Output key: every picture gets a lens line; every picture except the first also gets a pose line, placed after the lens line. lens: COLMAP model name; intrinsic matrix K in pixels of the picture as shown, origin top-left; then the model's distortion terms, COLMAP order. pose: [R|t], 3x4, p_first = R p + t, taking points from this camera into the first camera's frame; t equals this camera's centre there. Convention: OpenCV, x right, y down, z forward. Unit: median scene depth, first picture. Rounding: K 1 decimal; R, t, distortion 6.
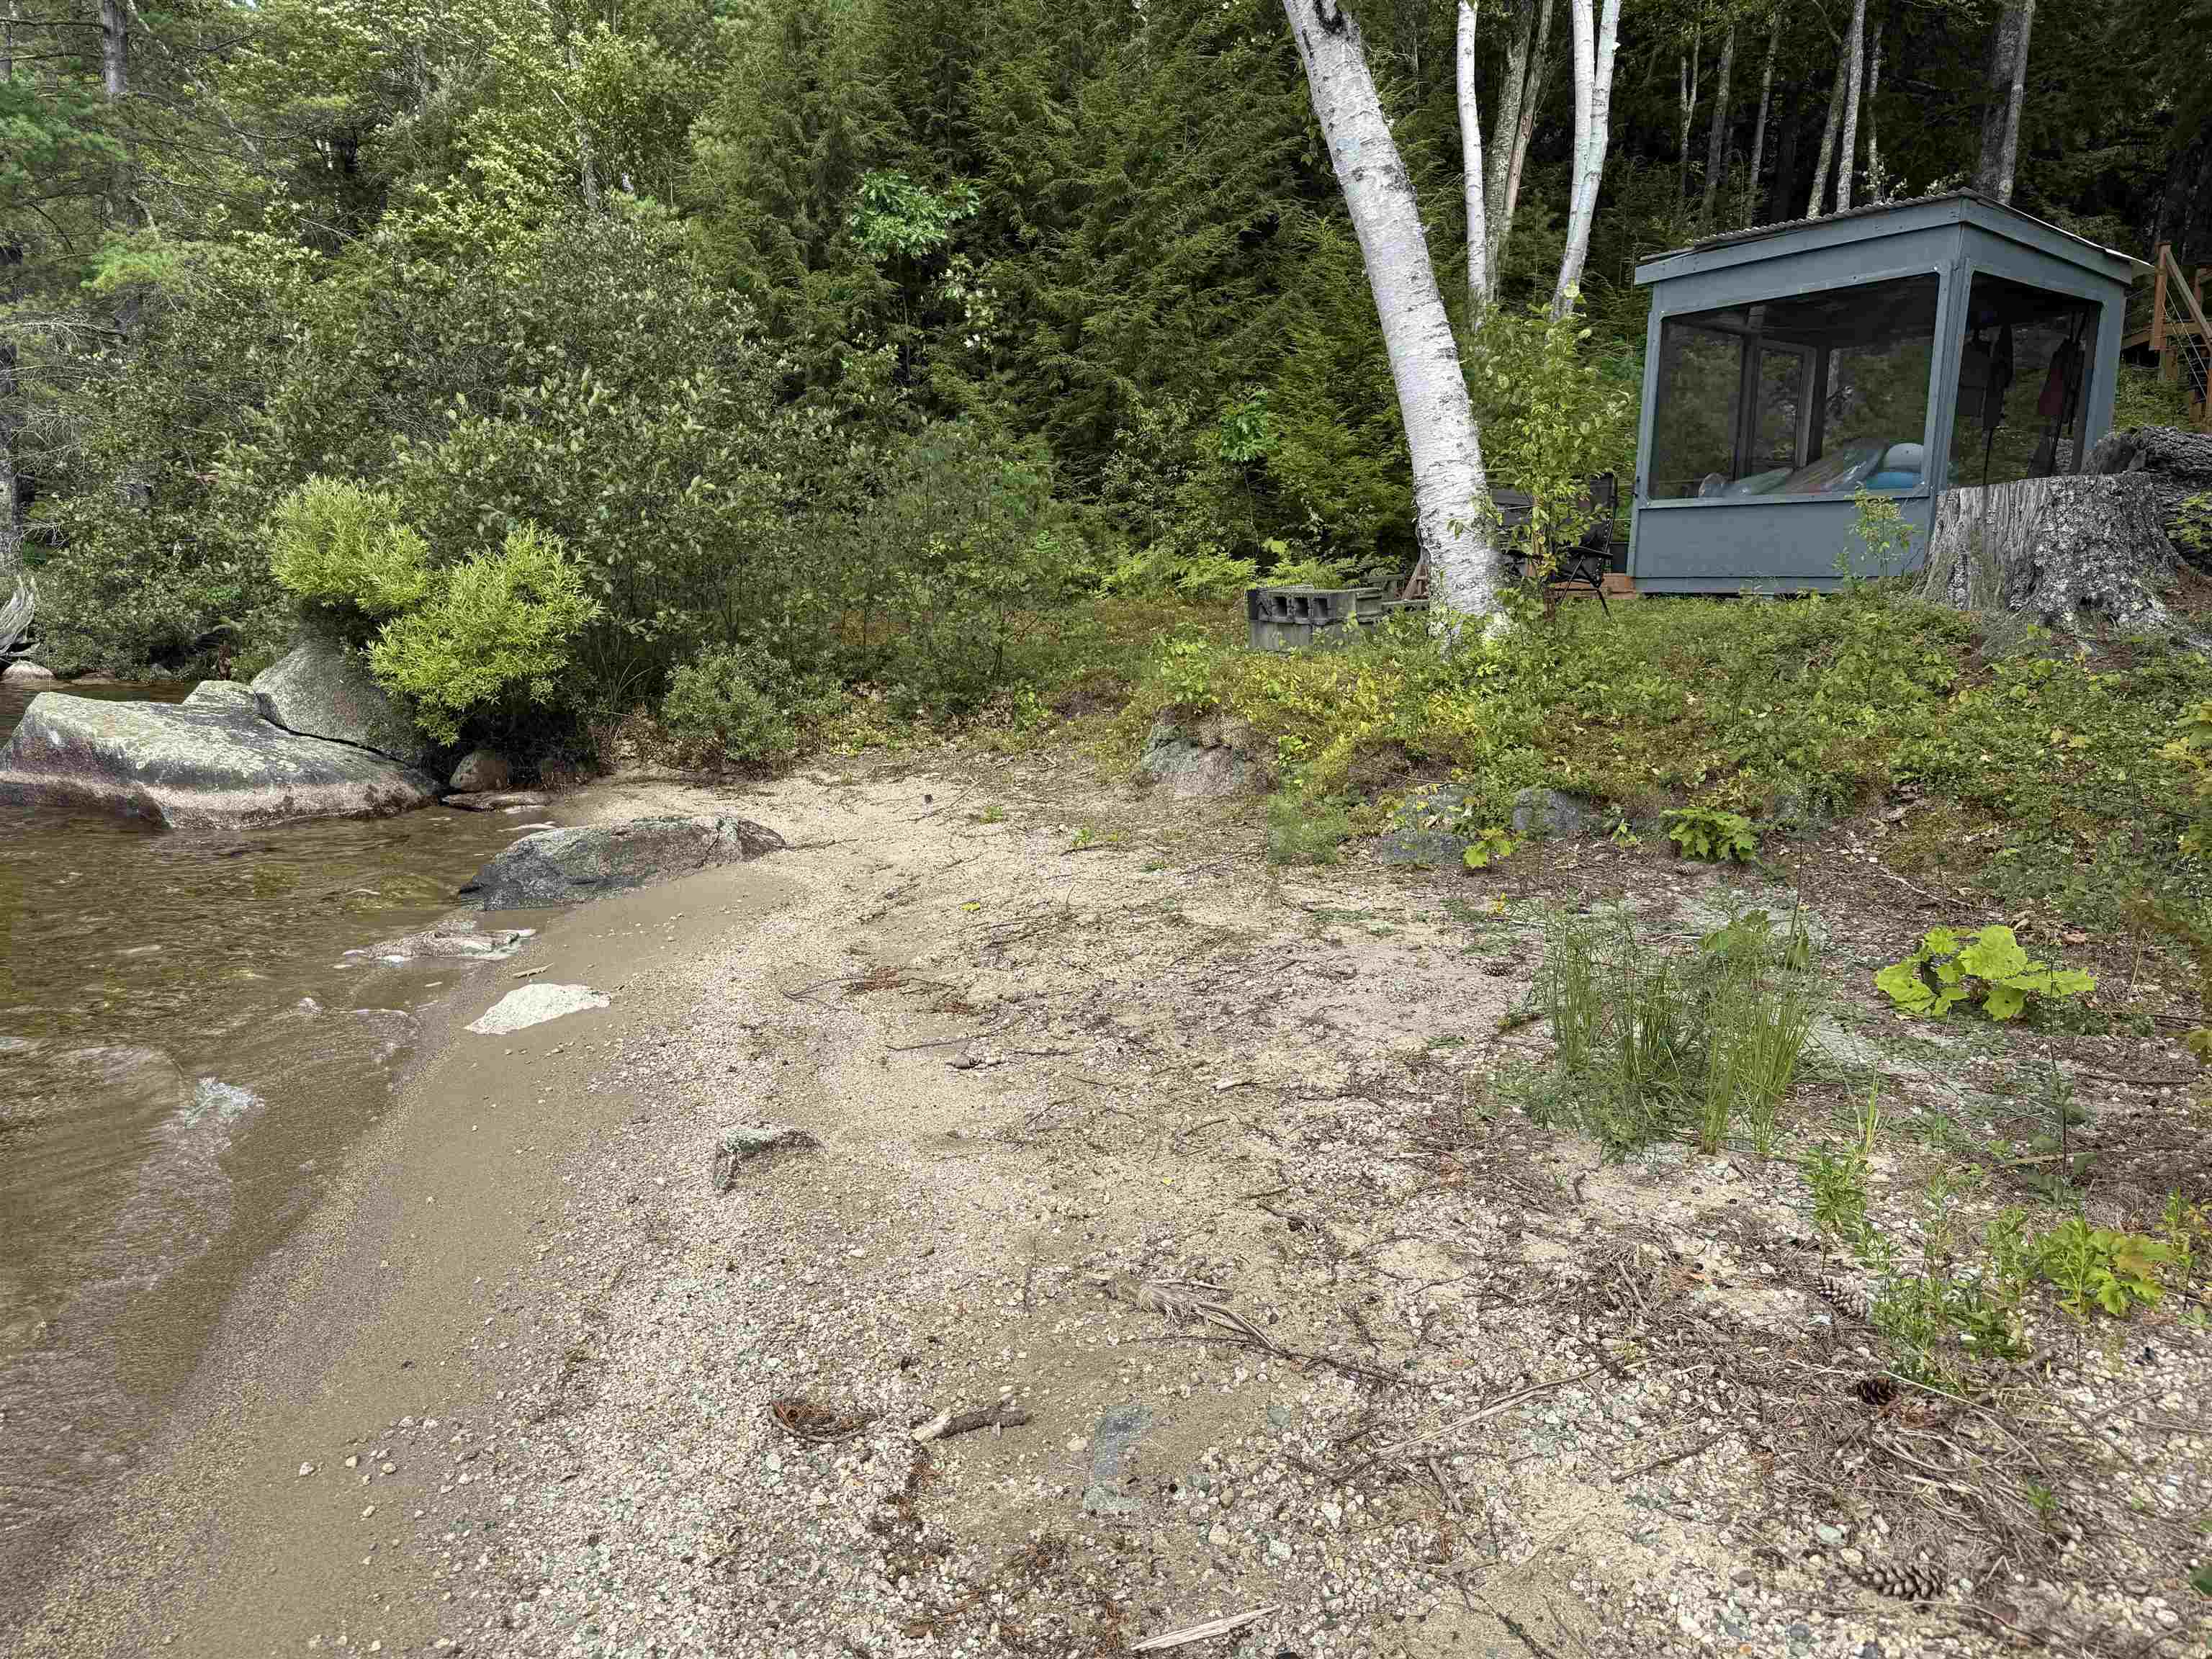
lens RADIAL K [[1517.4, 0, 1106.0], [0, 1517.4, 829.5], [0, 0, 1]] dist [0.142364, -0.264950]
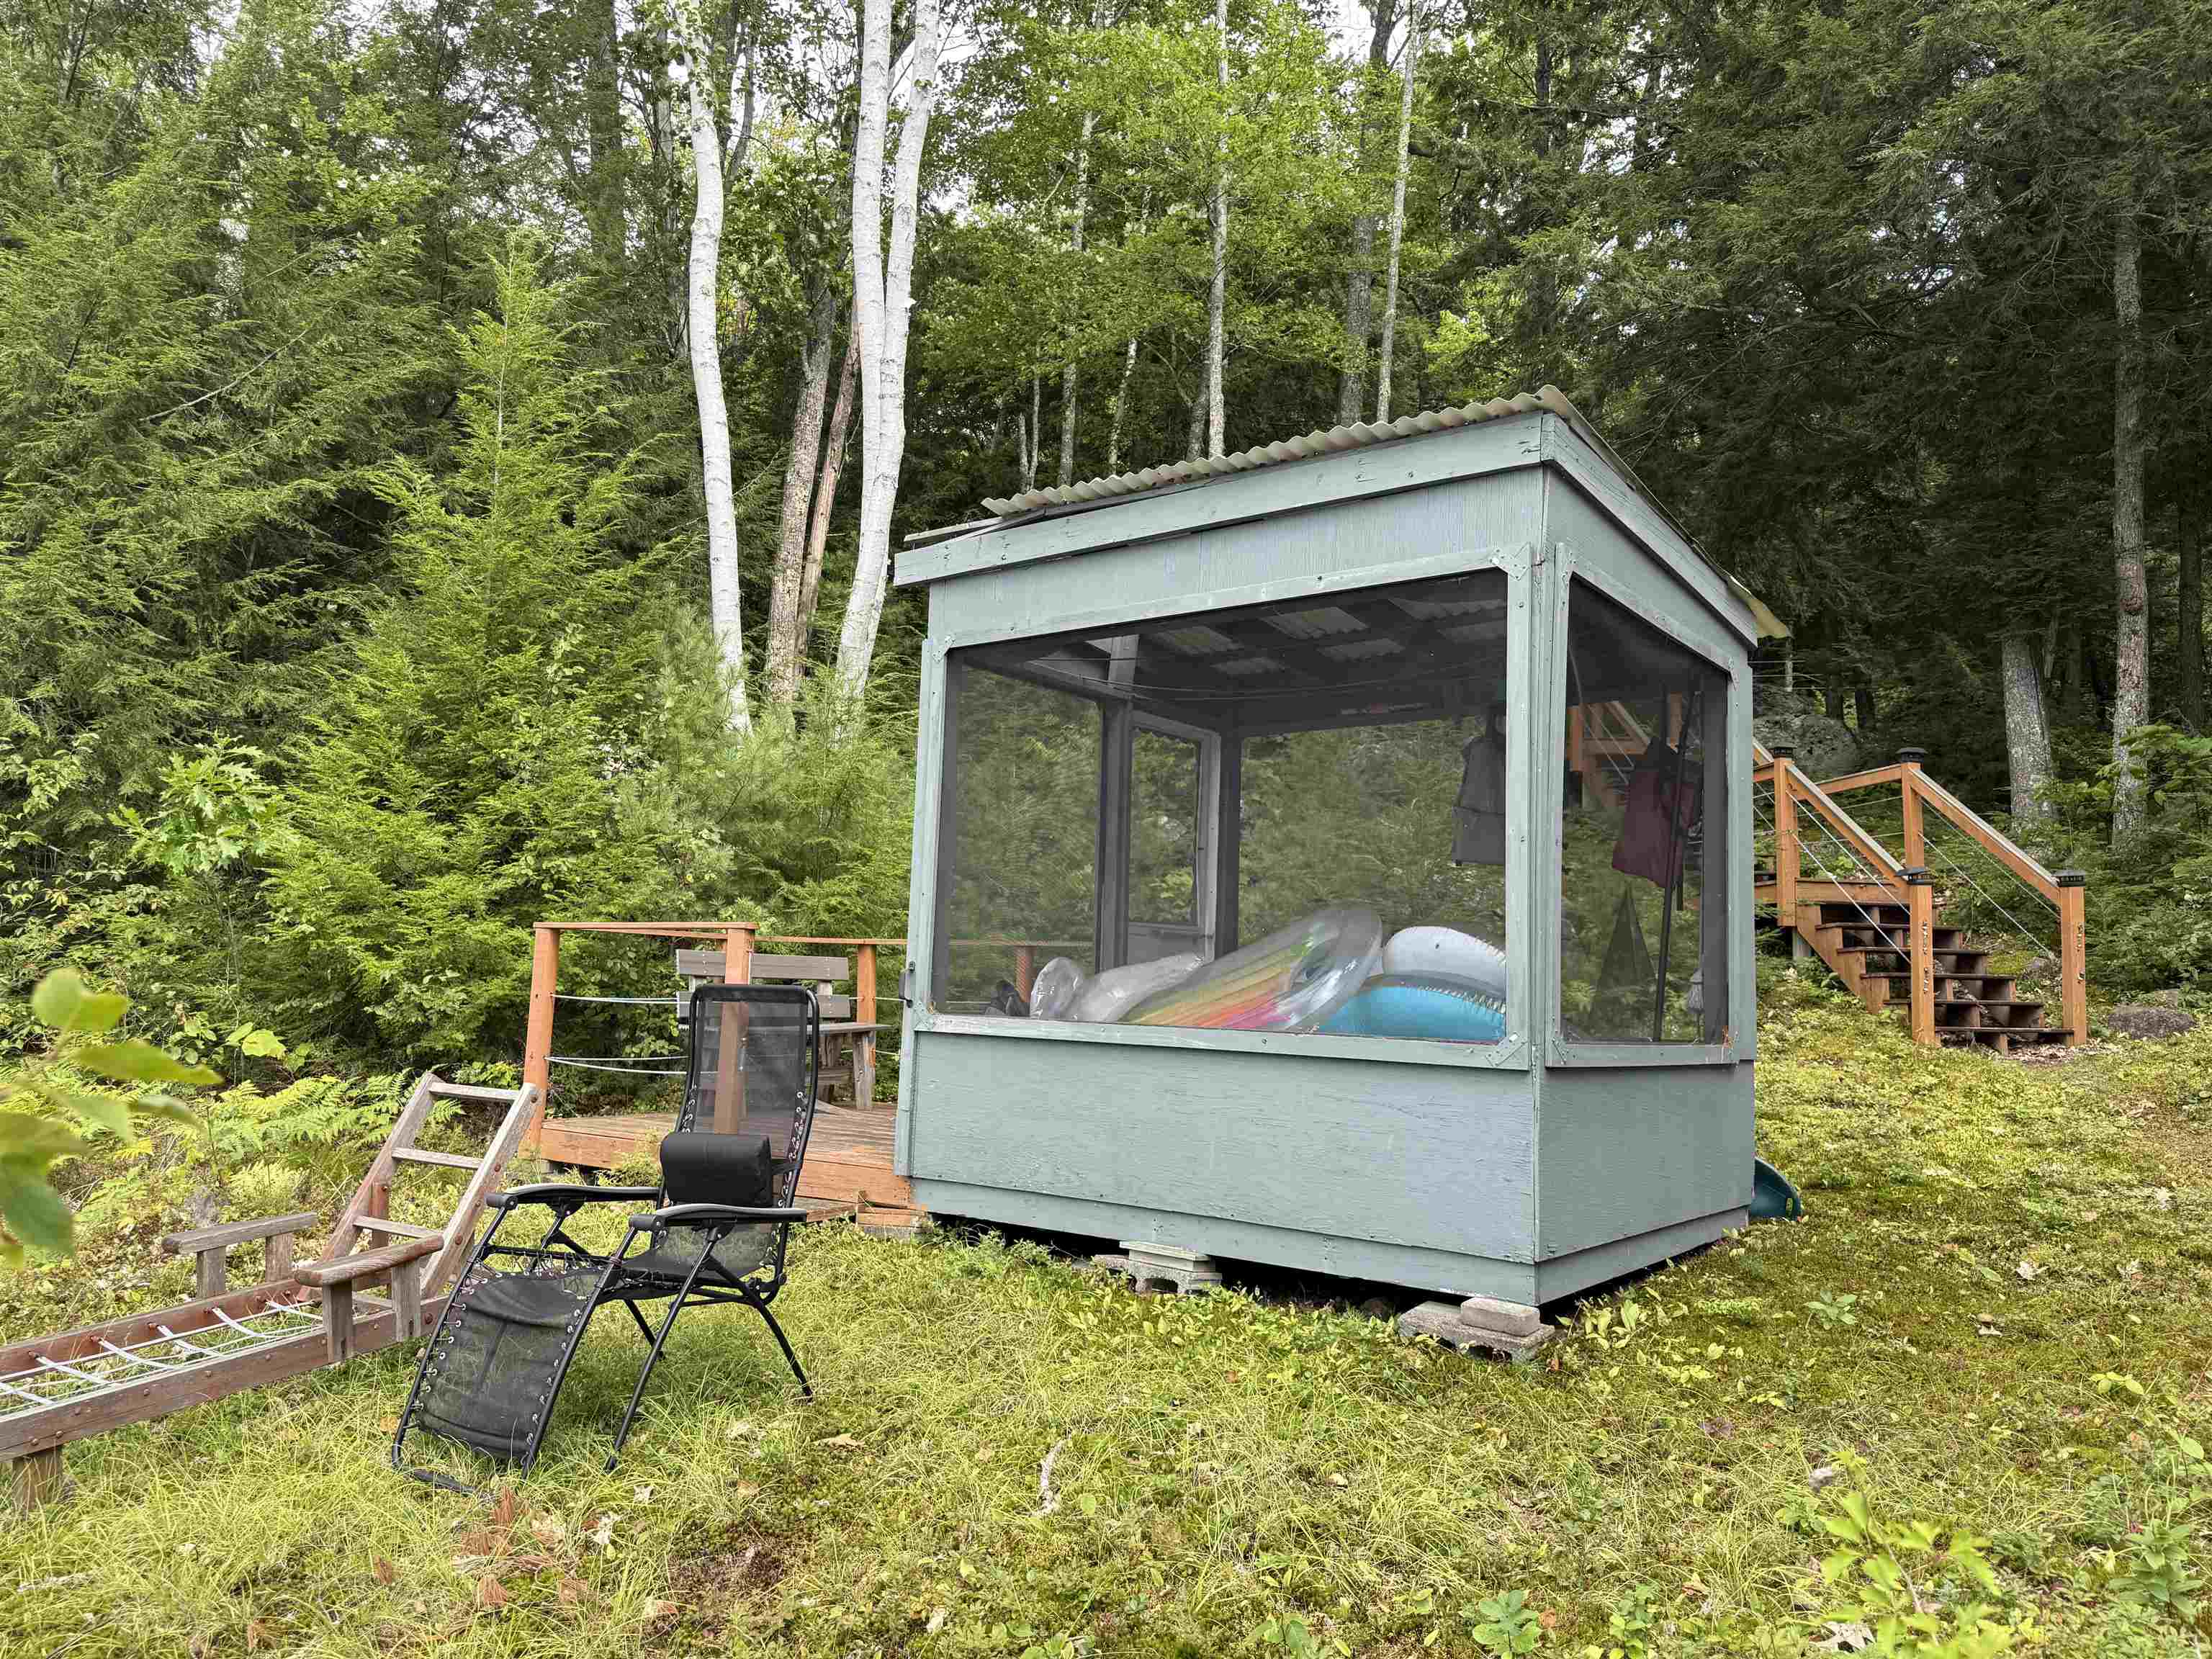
lens RADIAL K [[1473.2, 0, 1052.7], [0, 1473.2, 874.1], [0, 0, 1]] dist [0.002804, -0.006113]
pose [[0.938959, 0.035048, 0.342239, 0.093712], [0.036790, 0.978863, -0.201180, -0.066421], [-0.342056, 0.201491, 0.917823, 0.229906]]
